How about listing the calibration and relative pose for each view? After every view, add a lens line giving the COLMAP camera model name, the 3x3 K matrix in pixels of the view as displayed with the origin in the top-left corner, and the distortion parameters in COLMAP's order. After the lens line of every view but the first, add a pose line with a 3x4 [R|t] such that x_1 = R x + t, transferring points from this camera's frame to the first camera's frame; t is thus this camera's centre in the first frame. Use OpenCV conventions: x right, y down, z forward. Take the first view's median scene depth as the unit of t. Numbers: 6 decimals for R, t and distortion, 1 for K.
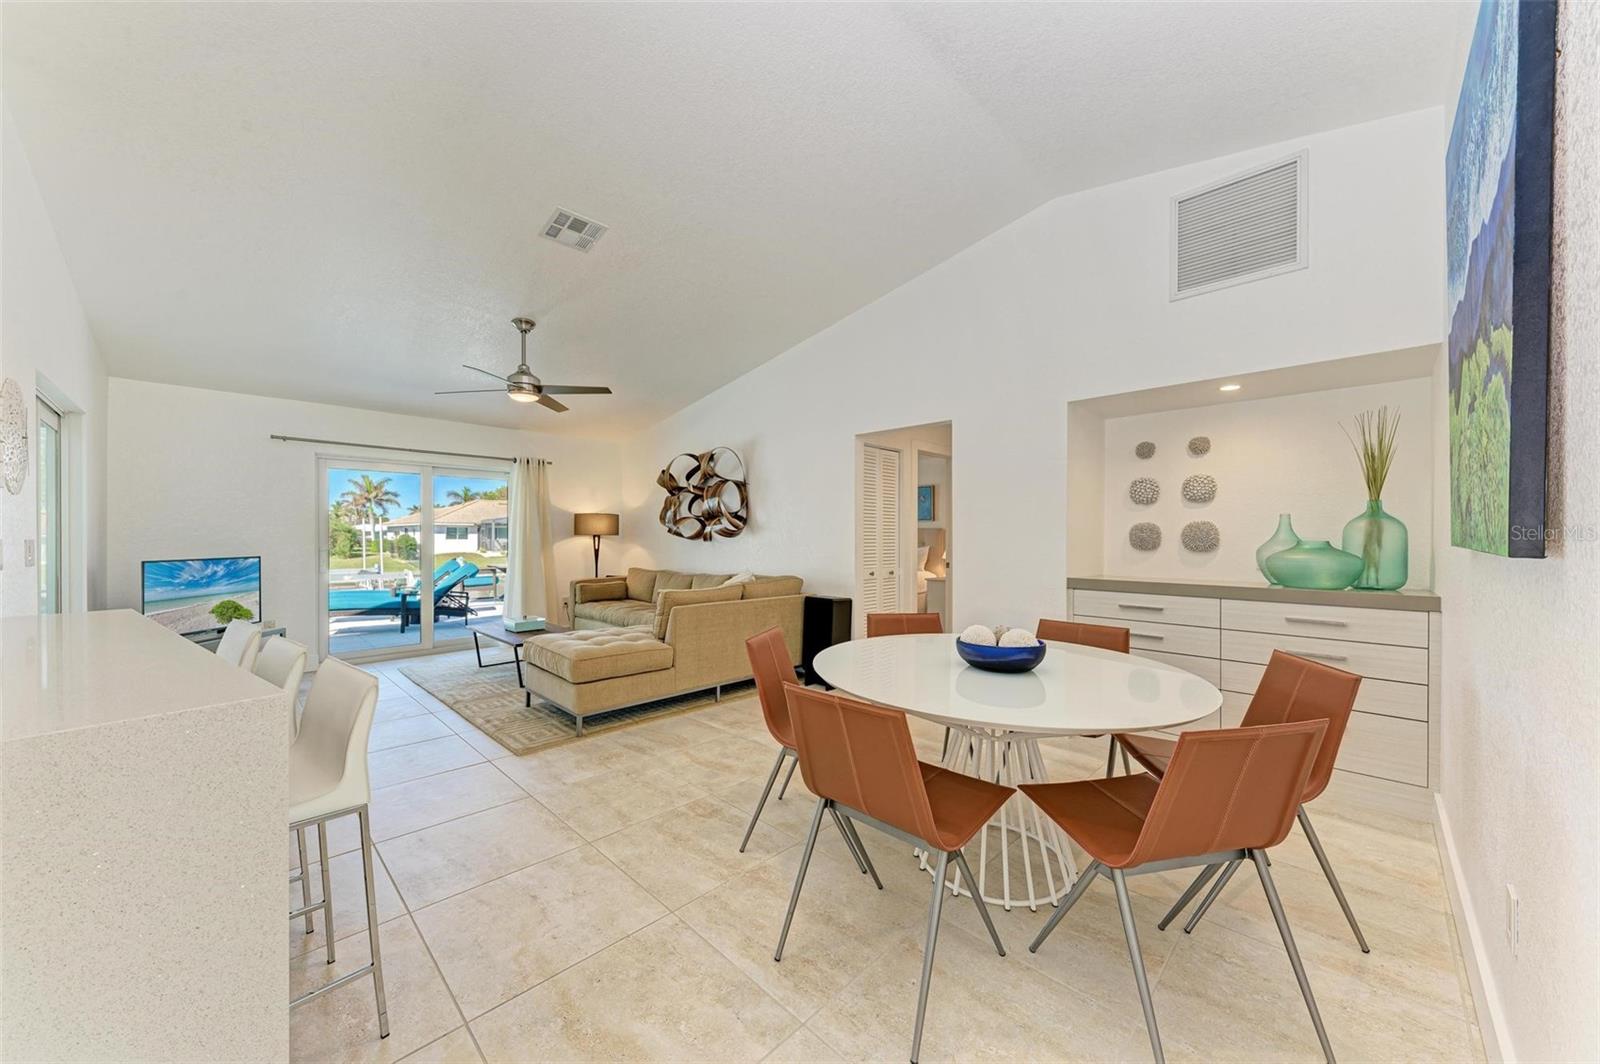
lens RADIAL K [[580.2, 0, 805.4], [0, 580.2, 539.5], [0, 0, 1]] dist [0.000116, -0.002975]
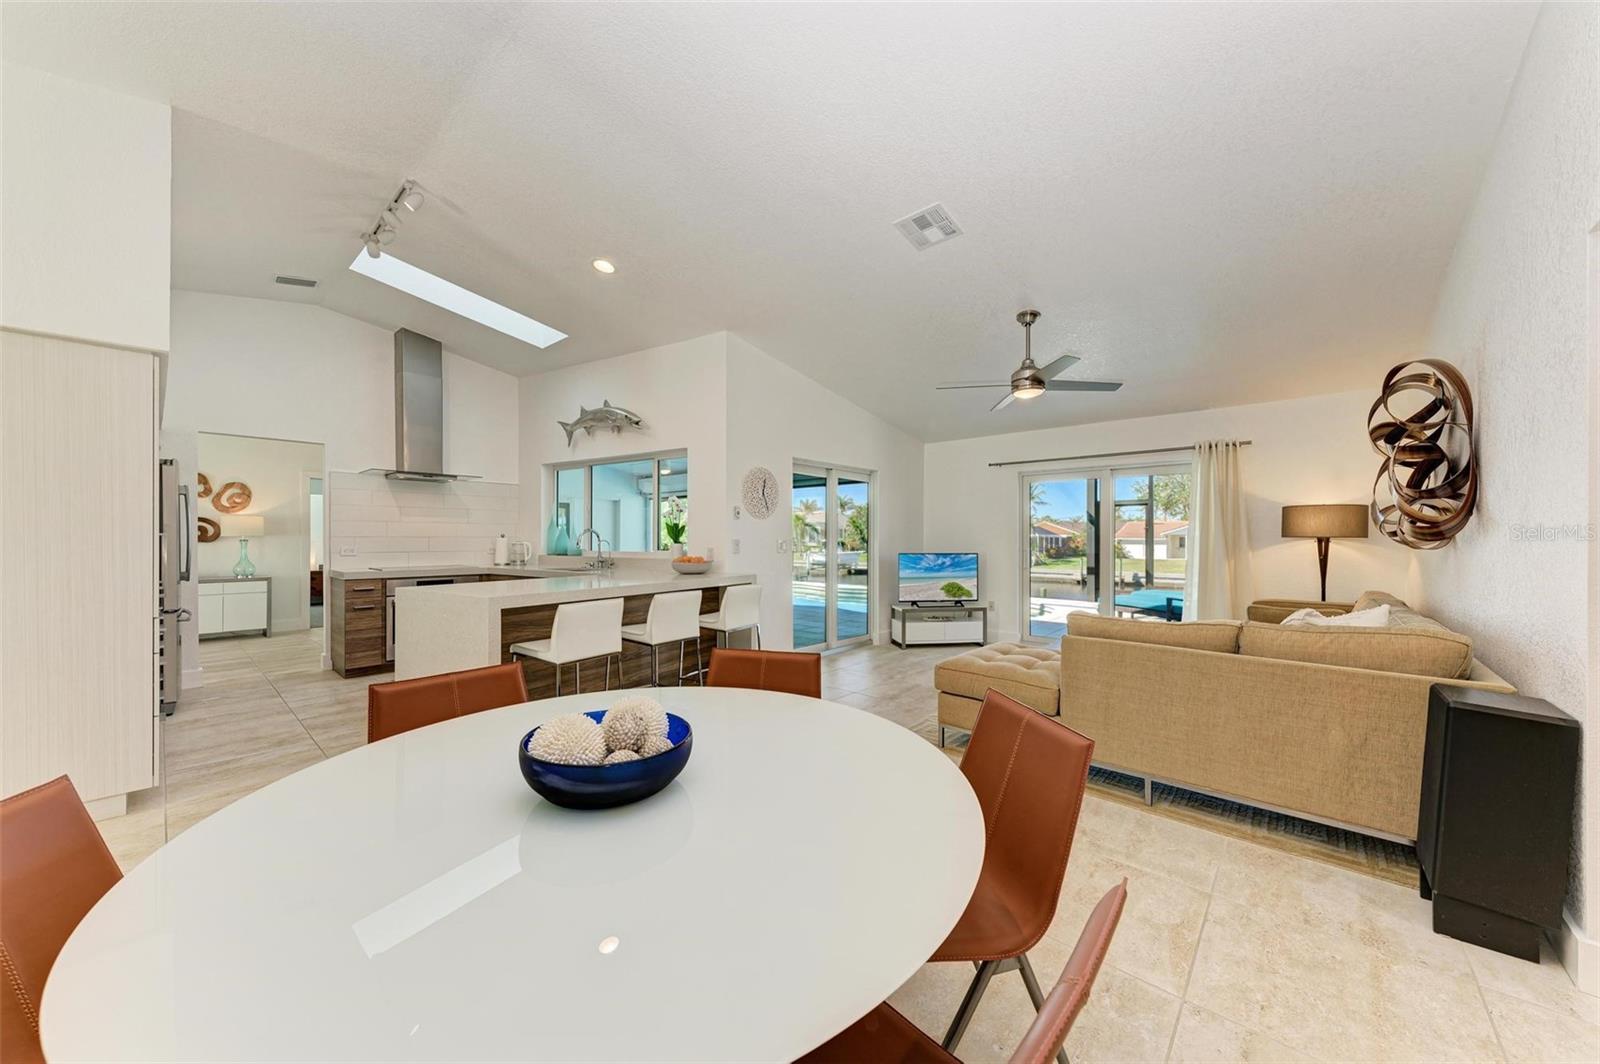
lens RADIAL K [[561.4, 0, 800.0], [0, 561.4, 532.0], [0, 0, 1]] dist [-0.001642, -0.000274]
pose [[0.044934, -0.012209, -0.998915, 0.423454], [-0.008532, 0.999884, -0.012605, -0.000330], [0.998953, 0.009089, 0.044825, 0.586043]]
